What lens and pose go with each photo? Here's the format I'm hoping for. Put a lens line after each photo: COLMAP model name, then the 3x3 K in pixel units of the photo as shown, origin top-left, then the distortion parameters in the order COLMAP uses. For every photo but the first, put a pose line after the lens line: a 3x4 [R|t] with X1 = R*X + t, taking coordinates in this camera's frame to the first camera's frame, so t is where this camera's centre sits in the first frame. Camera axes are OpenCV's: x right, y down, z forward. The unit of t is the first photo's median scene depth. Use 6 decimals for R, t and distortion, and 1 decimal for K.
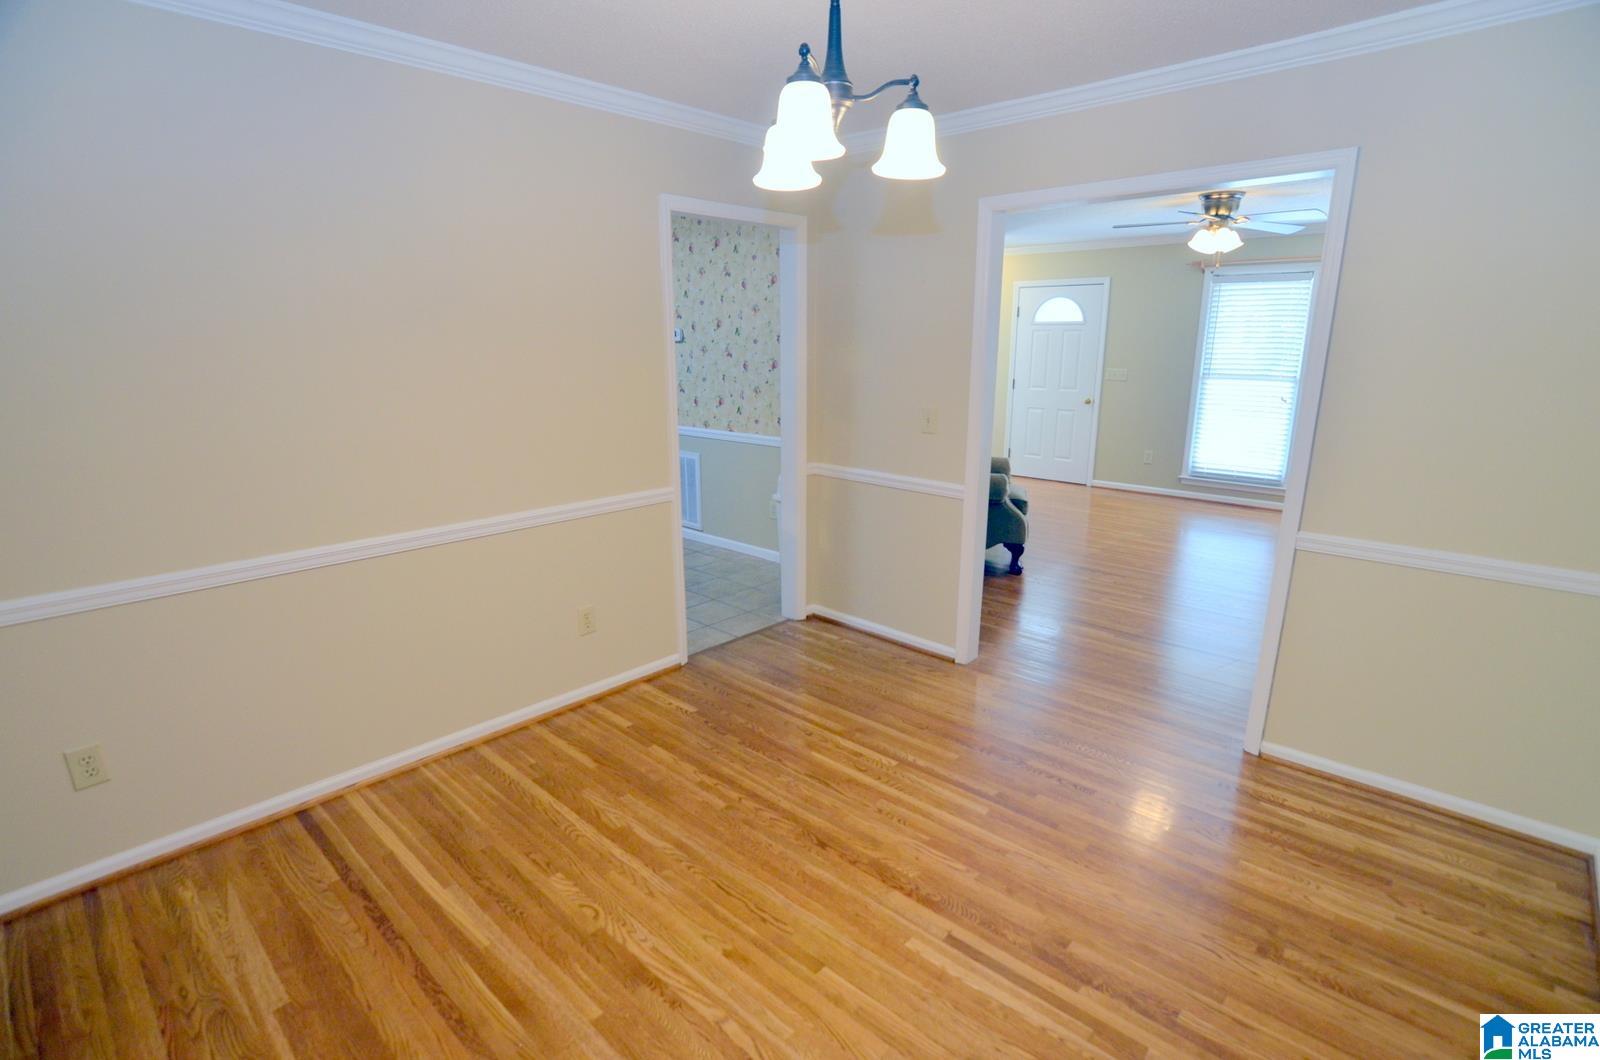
lens RADIAL K [[778.3, 0, 803.2], [0, 778.3, 538.1], [0, 0, 1]] dist [-0.027580, 0.007551]
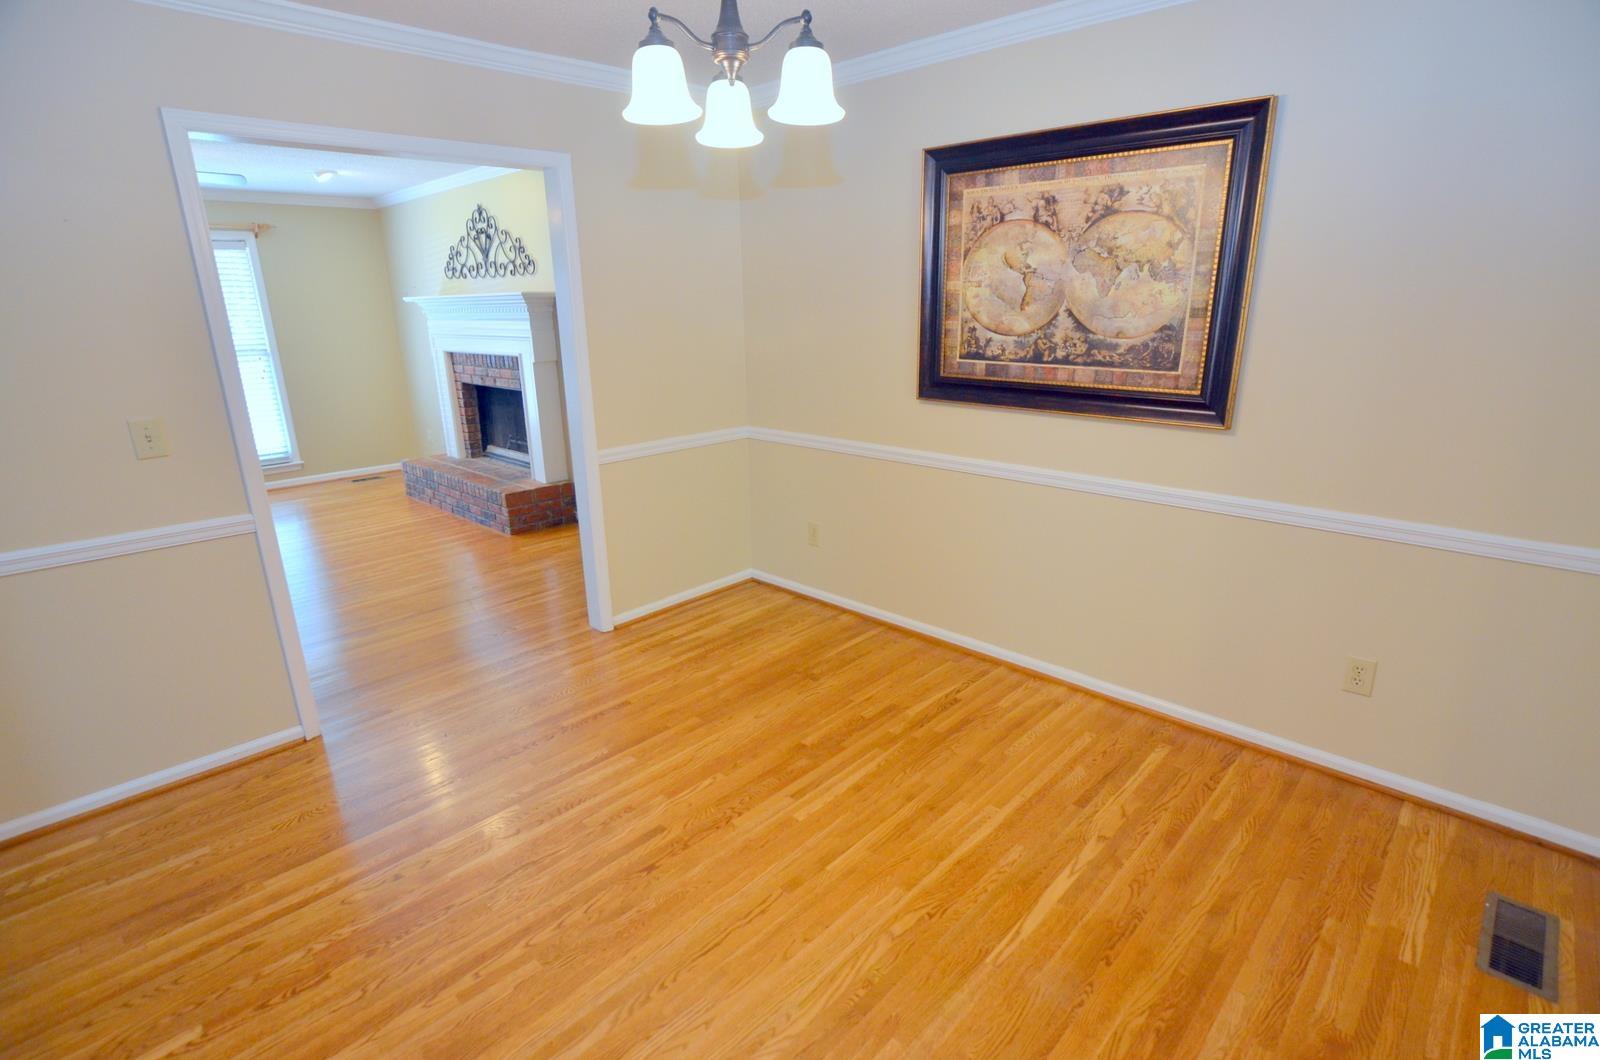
lens RADIAL K [[778.3, 0, 805.2], [0, 778.3, 533.4], [0, 0, 1]] dist [-0.027580, 0.007551]
pose [[0.009708, -0.285966, 0.958191, -0.728490], [0.264499, 0.924840, 0.273333, -0.163783], [-0.964337, 0.250787, 0.084616, 0.656265]]
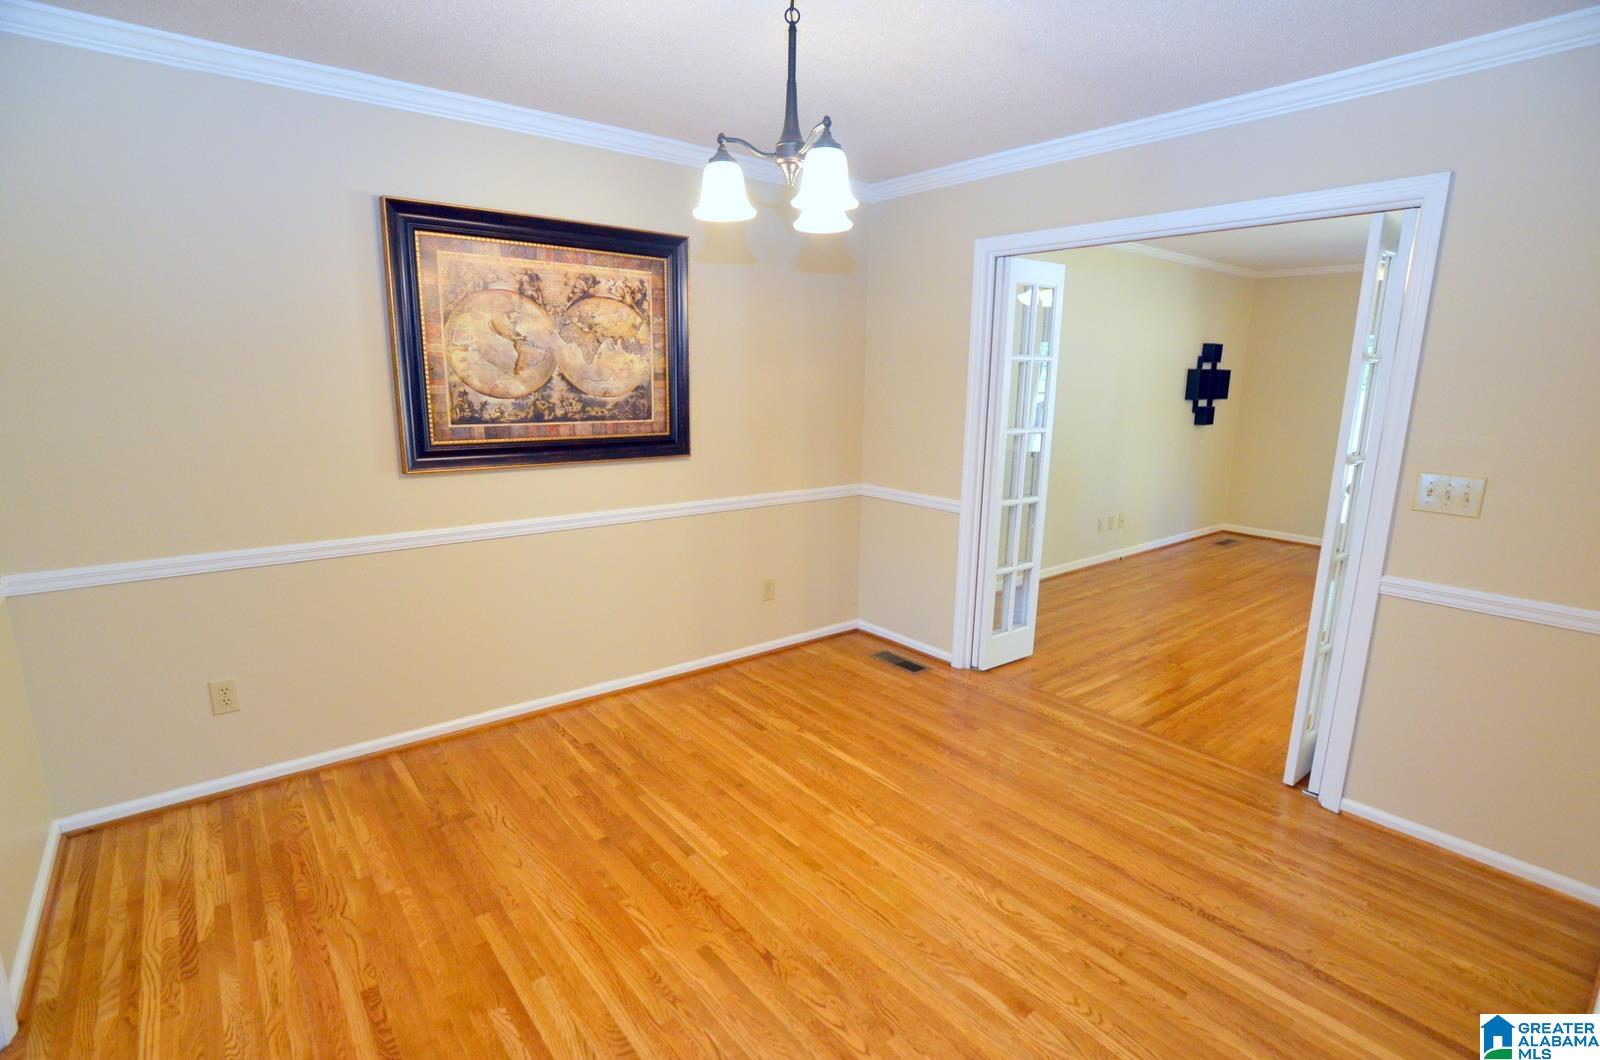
lens RADIAL K [[778.3, 0, 800.1], [0, 778.3, 532.5], [0, 0, 1]] dist [-0.027580, 0.007551]
pose [[-0.989344, -0.039903, 0.140022, -0.109447], [0.026008, 0.897808, 0.439619, -0.385809], [-0.143255, 0.438576, -0.887203, 1.543812]]
